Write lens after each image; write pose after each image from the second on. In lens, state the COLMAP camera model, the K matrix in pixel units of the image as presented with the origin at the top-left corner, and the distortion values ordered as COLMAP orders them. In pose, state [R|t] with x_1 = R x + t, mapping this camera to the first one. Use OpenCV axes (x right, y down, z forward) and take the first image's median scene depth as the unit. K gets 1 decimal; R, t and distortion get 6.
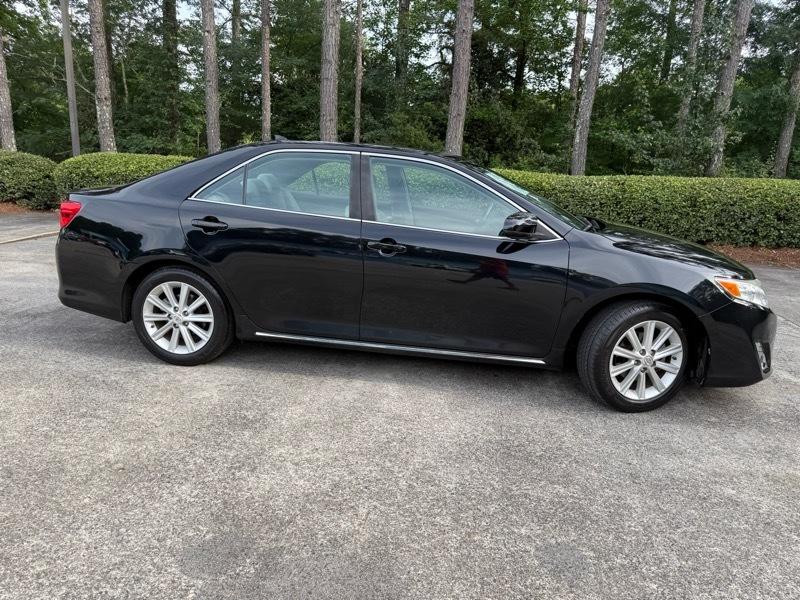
lens RADIAL K [[569.9, 0, 403.4], [0, 569.9, 299.3], [0, 0, 1]] dist [0.019512, -0.028155]
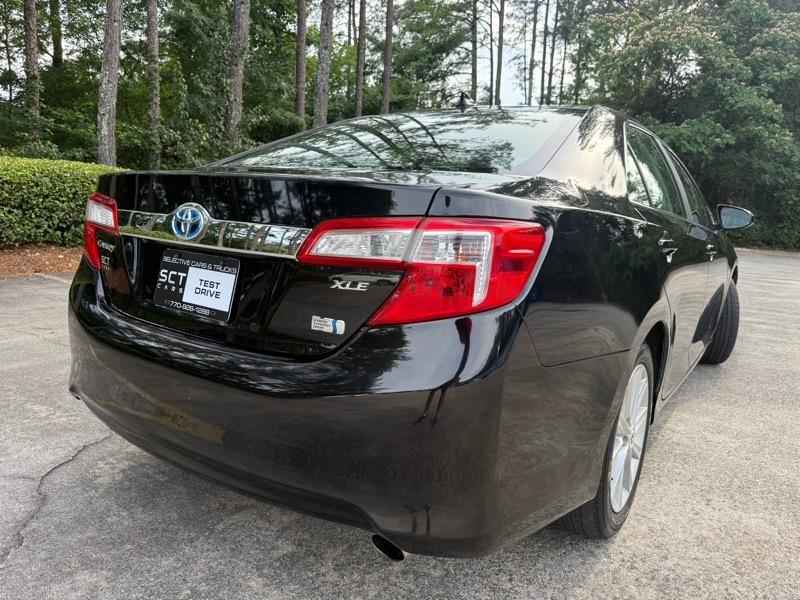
lens RADIAL K [[569.9, 0, 401.0], [0, 569.9, 293.7], [0, 0, 1]] dist [0.019512, -0.028155]
pose [[0.439752, -0.162328, 0.883328, -0.977502], [0.176413, 0.979982, 0.092266, -0.187429], [-0.880623, 0.115257, 0.459586, 0.994892]]
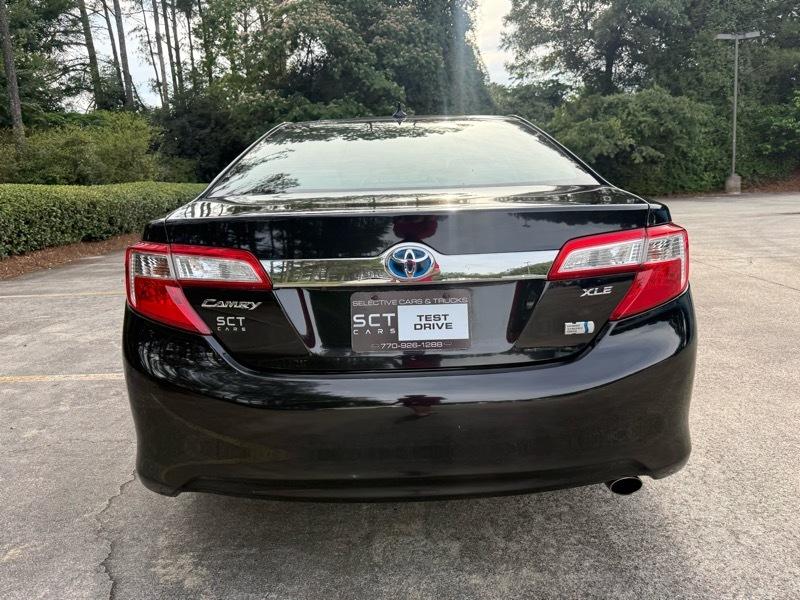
lens RADIAL K [[569.9, 0, 403.4], [0, 569.9, 292.7], [0, 0, 1]] dist [0.019512, -0.028155]
pose [[-0.162111, -0.224228, 0.960959, -1.072924], [0.256462, 0.930801, 0.260455, -0.315594], [-0.952863, 0.288672, -0.093387, 1.365744]]
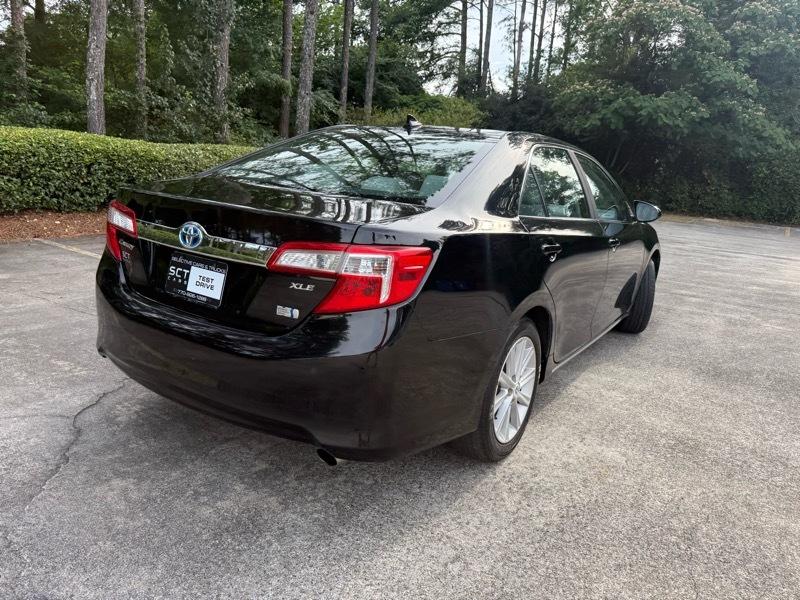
lens RADIAL K [[569.9, 0, 405.1], [0, 569.9, 290.8], [0, 0, 1]] dist [0.019512, -0.028155]
pose [[0.417788, -0.212733, 0.883288, -1.110500], [0.155804, 0.974575, 0.161025, -0.232518], [-0.895086, 0.070345, 0.440310, 0.862907]]
